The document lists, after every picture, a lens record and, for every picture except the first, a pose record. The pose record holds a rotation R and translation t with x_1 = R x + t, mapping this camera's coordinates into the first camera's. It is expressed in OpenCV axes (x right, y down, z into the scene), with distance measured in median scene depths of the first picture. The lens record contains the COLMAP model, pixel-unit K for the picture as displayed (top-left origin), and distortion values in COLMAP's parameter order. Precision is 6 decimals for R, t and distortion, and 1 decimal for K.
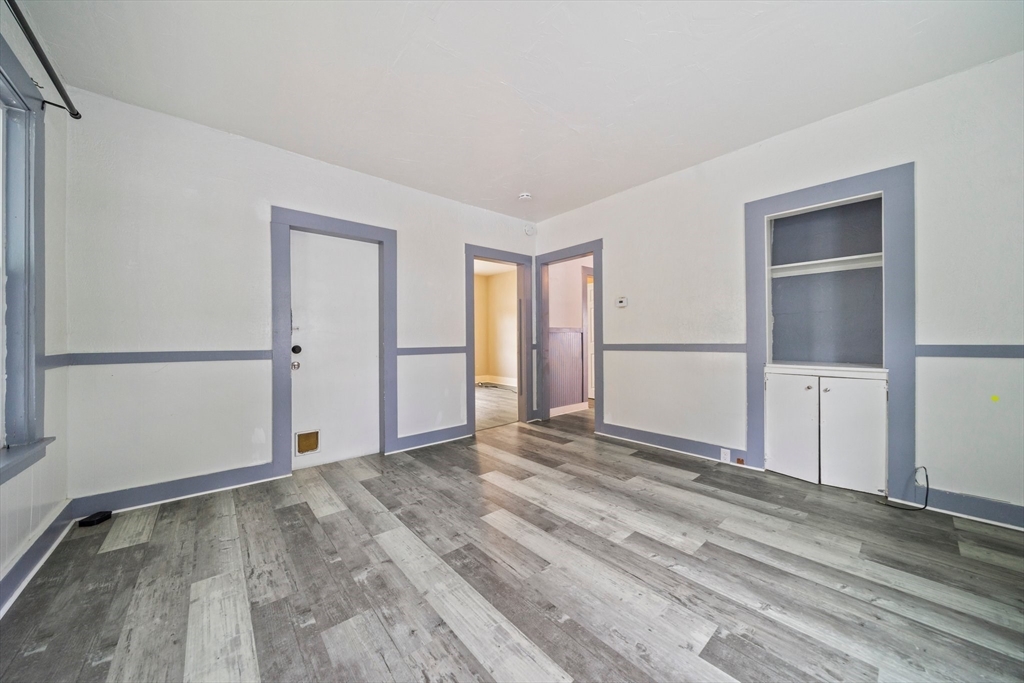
lens RADIAL K [[350.8, 0, 510.9], [0, 350.8, 342.4], [0, 0, 1]] dist [0.000406, -0.000096]
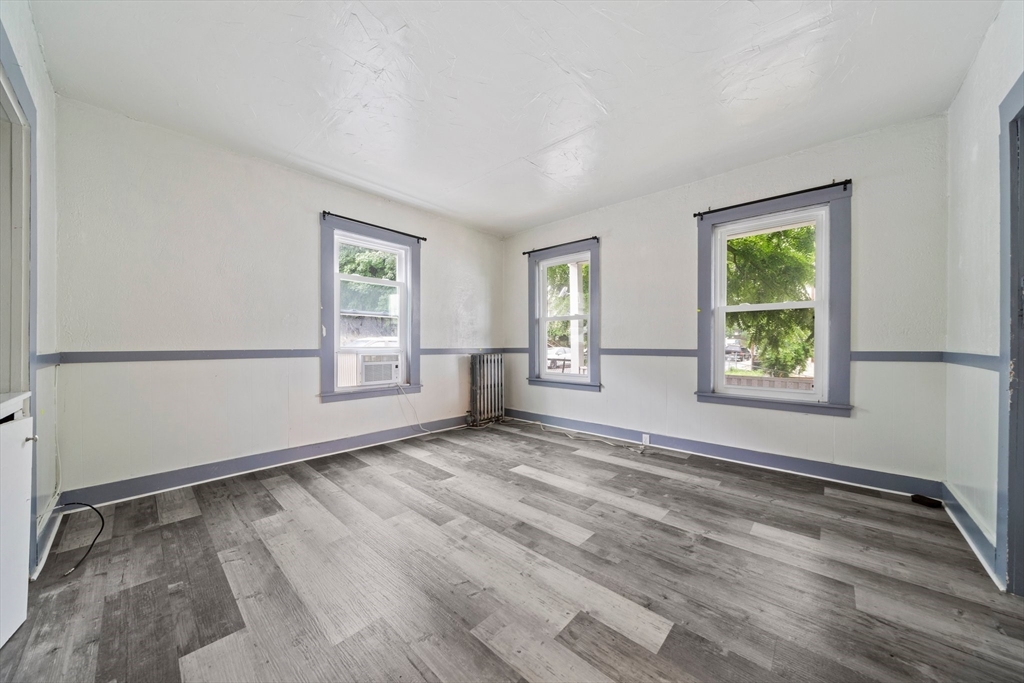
lens RADIAL K [[350.8, 0, 510.9], [0, 350.8, 342.4], [0, 0, 1]] dist [0.000406, -0.000096]
pose [[-0.993678, 0.008475, -0.111947, 0.250371], [0.008740, 0.999960, -0.001877, -0.009400], [0.111927, -0.002844, -0.993712, 2.033258]]
